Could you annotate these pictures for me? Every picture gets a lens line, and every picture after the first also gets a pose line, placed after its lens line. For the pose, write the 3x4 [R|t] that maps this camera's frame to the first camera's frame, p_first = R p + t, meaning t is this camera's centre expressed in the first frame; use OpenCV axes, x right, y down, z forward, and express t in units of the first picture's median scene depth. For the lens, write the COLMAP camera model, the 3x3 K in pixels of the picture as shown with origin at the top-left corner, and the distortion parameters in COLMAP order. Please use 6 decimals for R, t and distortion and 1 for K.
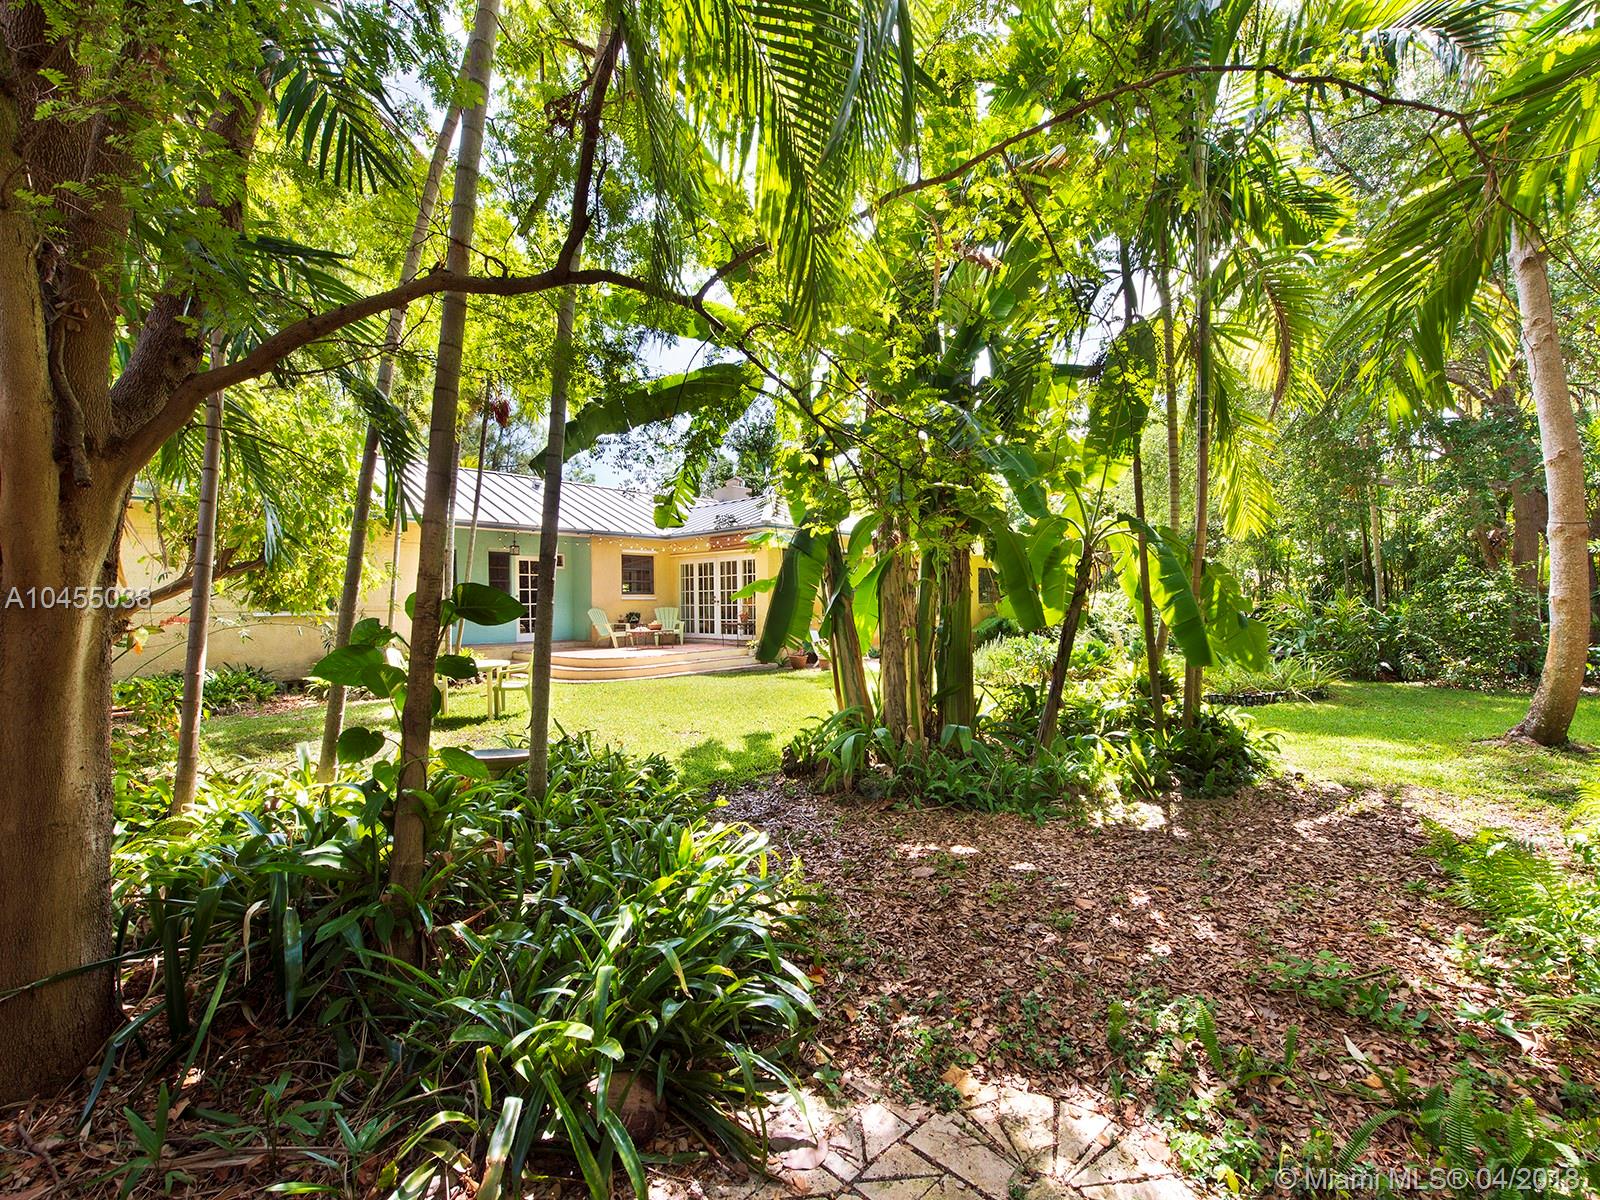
lens RADIAL K [[739.5, 0, 812.9], [0, 739.5, 604.3], [0, 0, 1]] dist [0.005521, -0.000570]
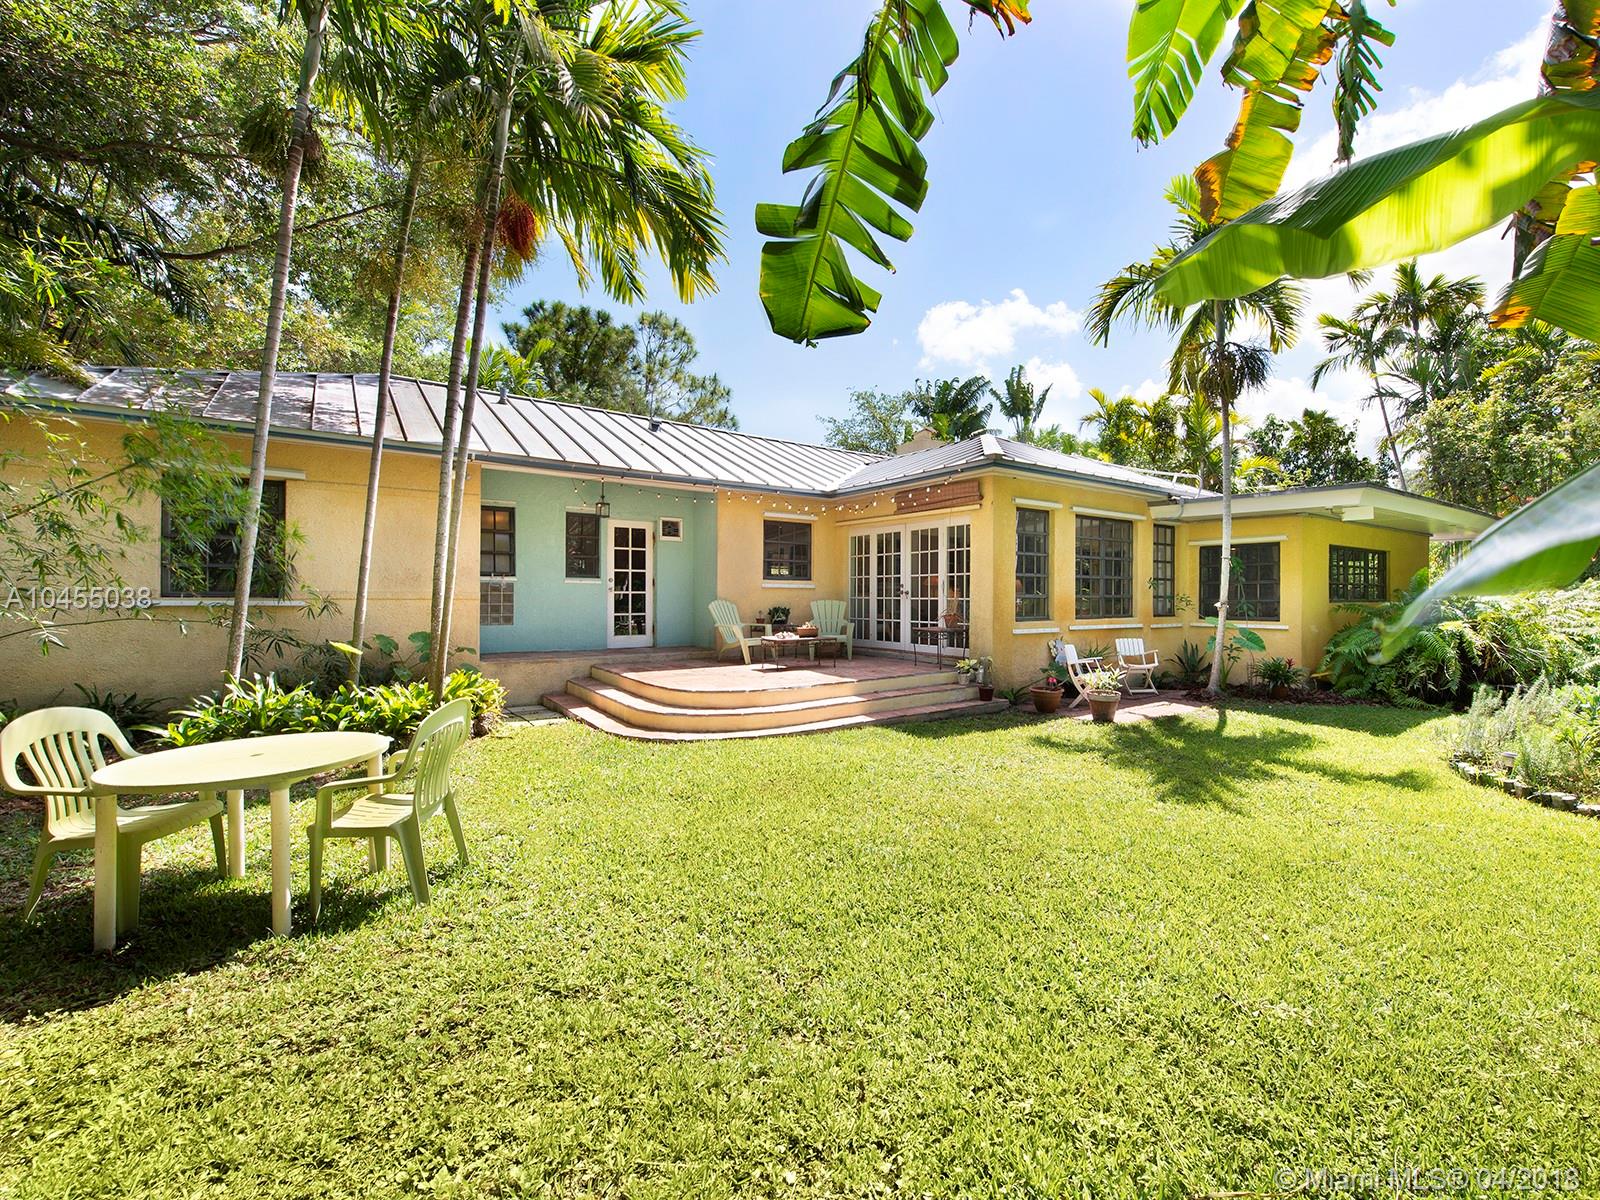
lens RADIAL K [[739.5, 0, 805.3], [0, 739.5, 598.6], [0, 0, 1]] dist [0.005521, -0.000570]
pose [[0.971380, 0.017808, -0.236863, -0.063901], [-0.016572, 0.999837, 0.007210, -0.001970], [0.236952, -0.003079, 0.971516, 0.367105]]
